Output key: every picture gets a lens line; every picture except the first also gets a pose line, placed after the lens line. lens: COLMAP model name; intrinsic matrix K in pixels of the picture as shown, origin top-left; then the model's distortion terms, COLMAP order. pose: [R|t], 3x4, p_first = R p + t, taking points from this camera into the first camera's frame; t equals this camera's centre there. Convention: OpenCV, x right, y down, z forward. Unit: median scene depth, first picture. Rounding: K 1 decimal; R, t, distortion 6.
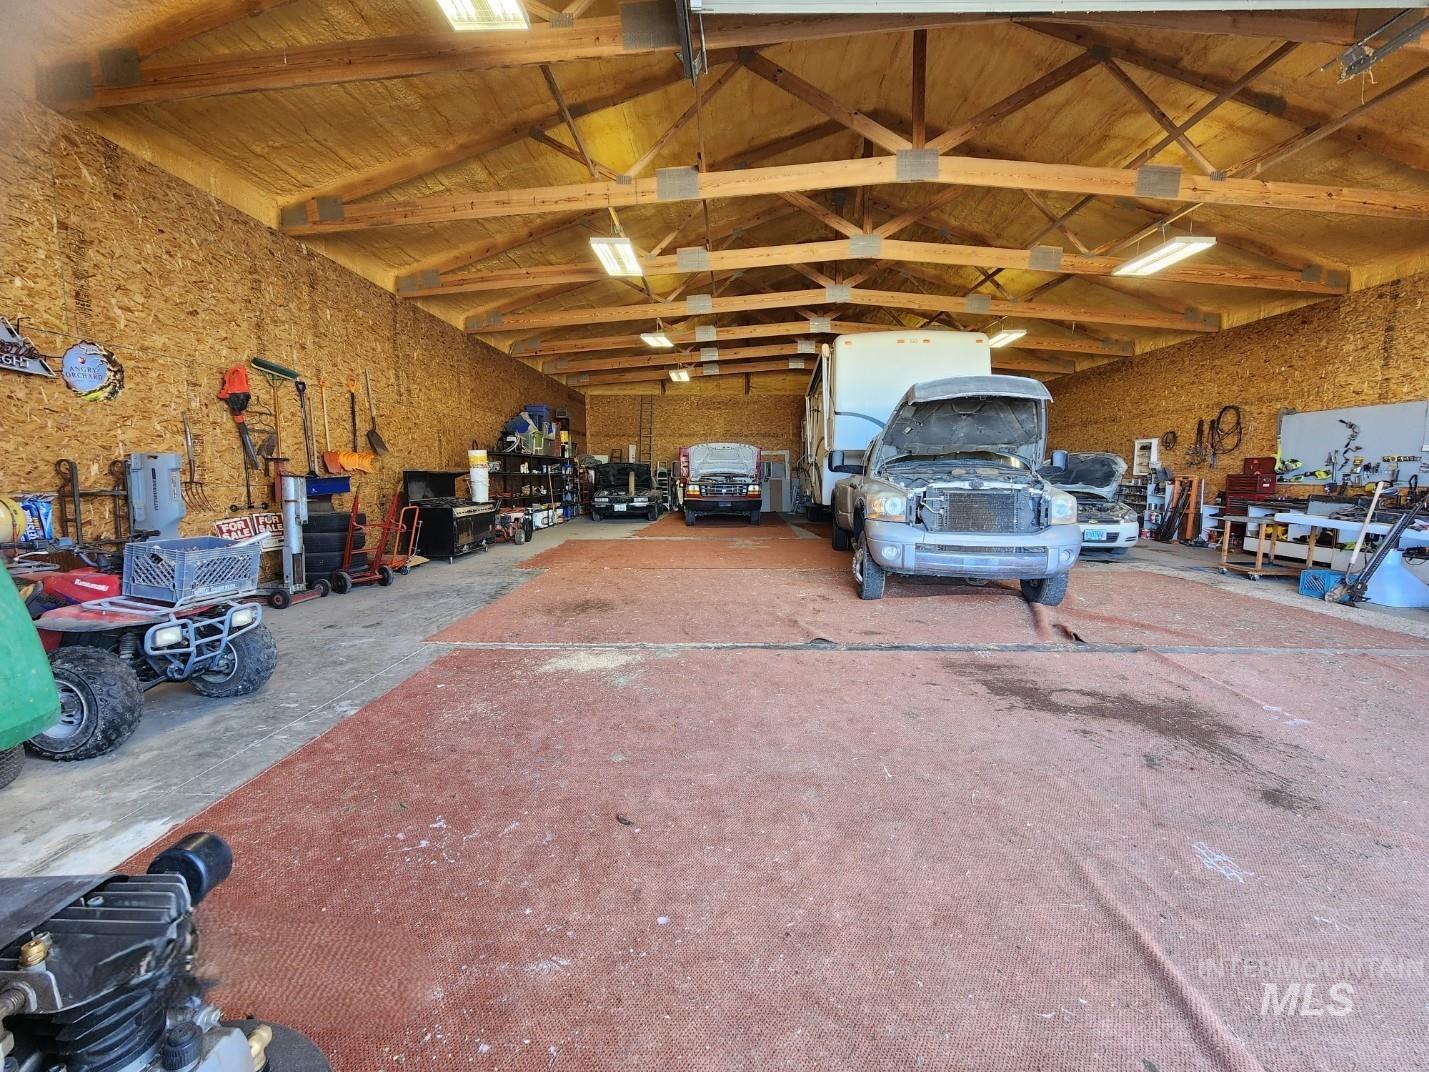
lens RADIAL K [[588.0, 0, 713.4], [0, 588.0, 531.5], [0, 0, 1]] dist [0.001513, -0.000648]
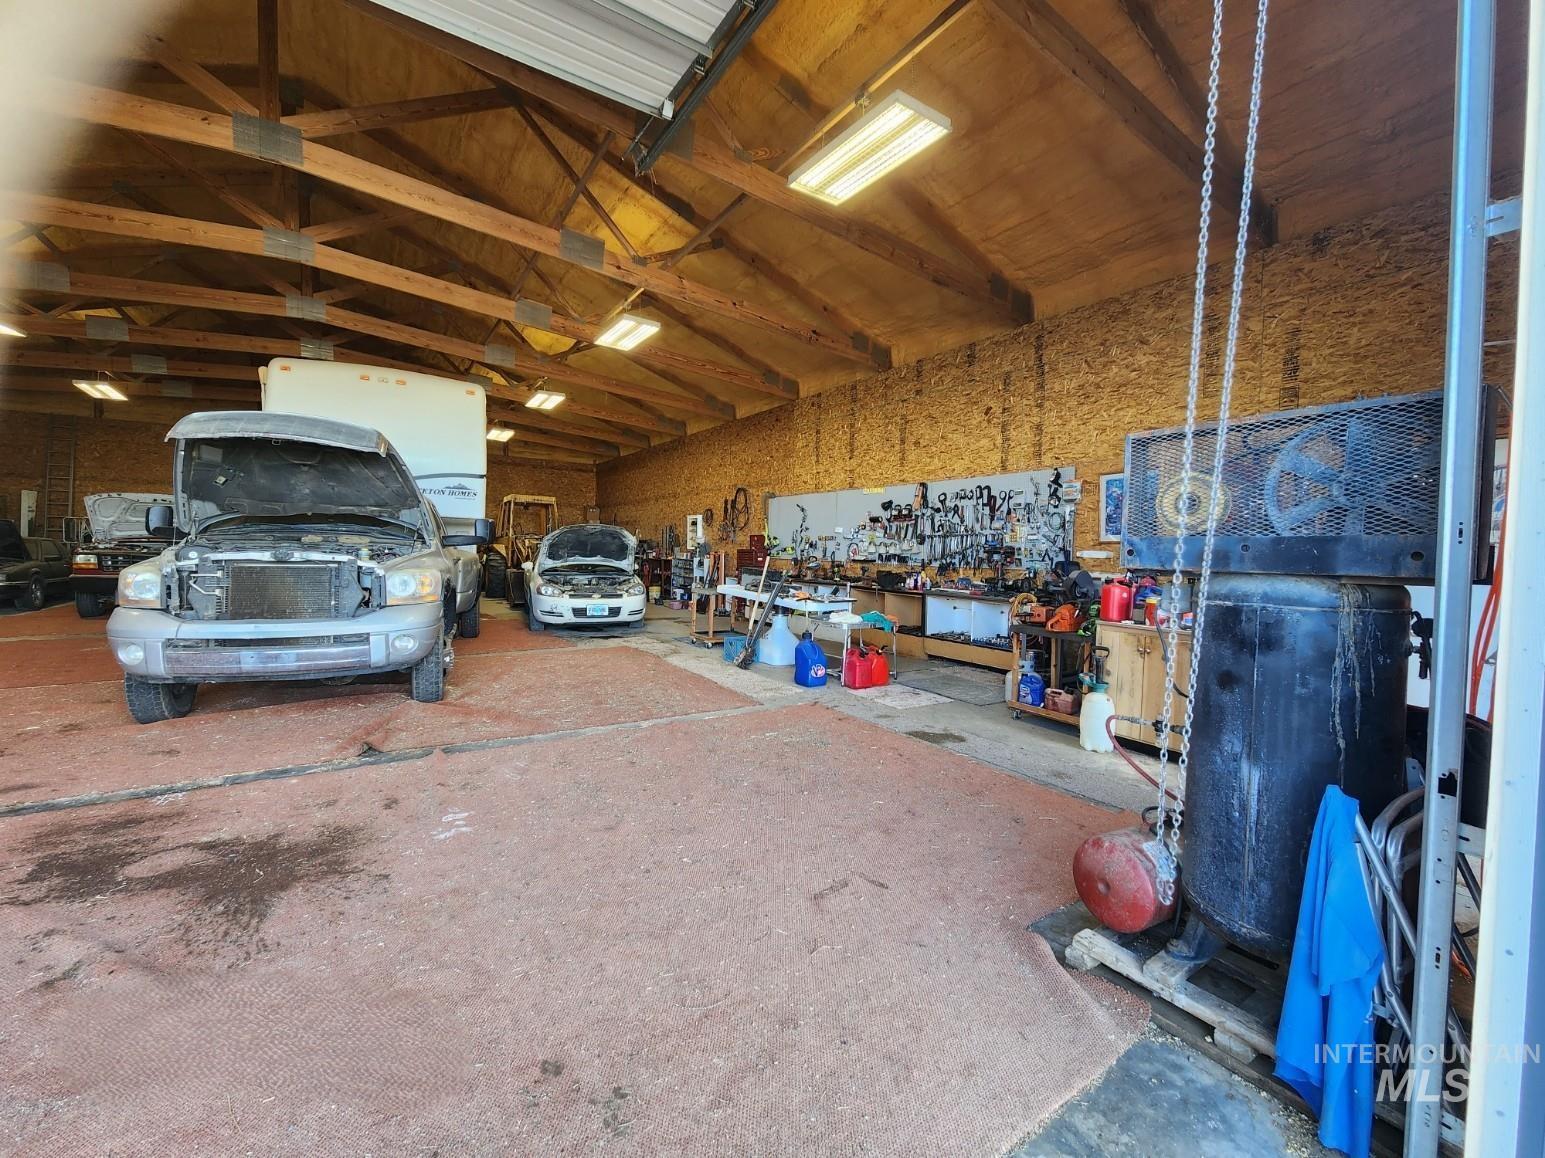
lens RADIAL K [[635.7, 0, 772.3], [0, 635.7, 575.1], [0, 0, 1]] dist [0.001513, -0.000648]
pose [[0.826353, -0.008169, 0.563094, 0.319595], [0.036612, 0.998559, -0.039242, 0.000357], [-0.561962, 0.053044, 0.825461, -0.018364]]
